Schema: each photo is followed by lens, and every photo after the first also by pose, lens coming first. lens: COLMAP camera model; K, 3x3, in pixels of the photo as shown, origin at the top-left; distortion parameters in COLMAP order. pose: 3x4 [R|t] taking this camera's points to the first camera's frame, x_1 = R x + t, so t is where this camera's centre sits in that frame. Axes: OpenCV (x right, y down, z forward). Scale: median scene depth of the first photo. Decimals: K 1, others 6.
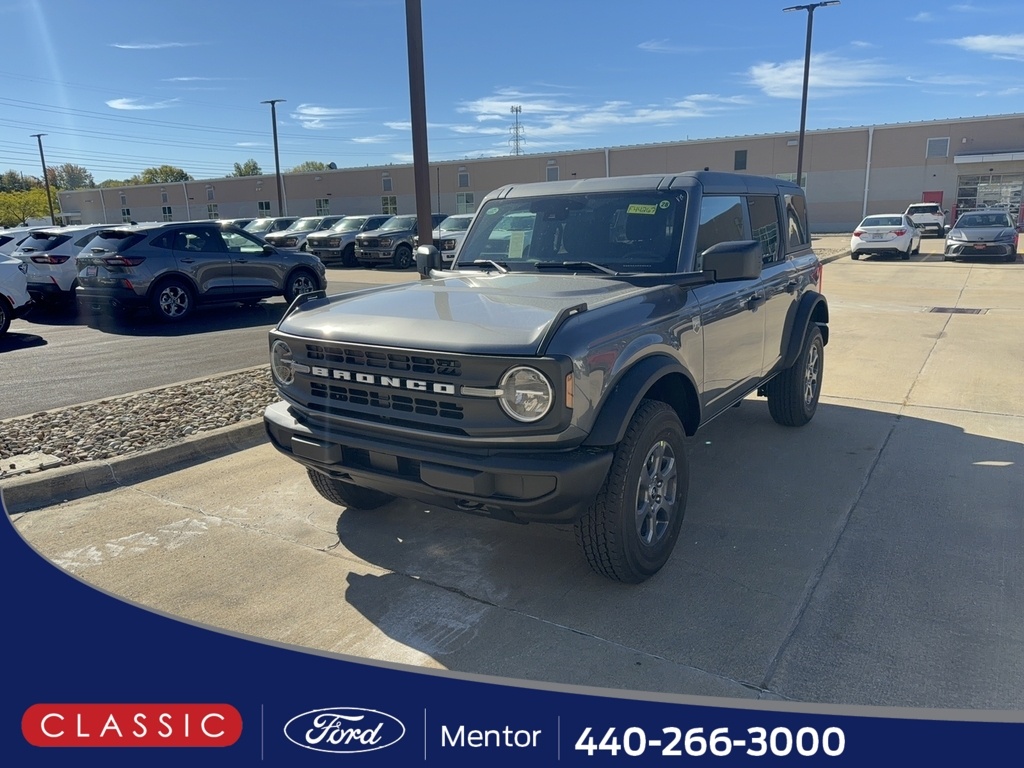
lens RADIAL K [[730.0, 0, 522.4], [0, 730.0, 394.8], [0, 0, 1]] dist [0.069971, -0.000953]
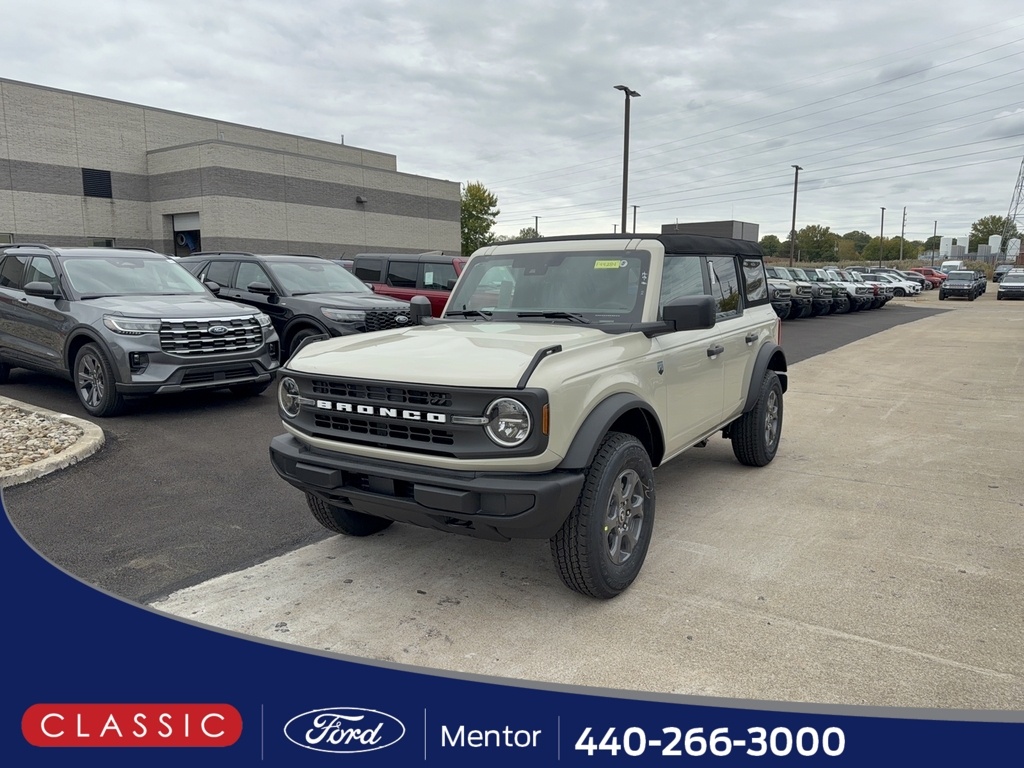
lens RADIAL K [[730.0, 0, 508.2], [0, 730.0, 393.3], [0, 0, 1]] dist [0.069971, -0.000953]
pose [[0.999928, 0.006490, 0.010102, -0.006587], [-0.005659, 0.996763, -0.080194, 0.041758], [-0.010589, 0.080131, 0.996728, -0.127116]]
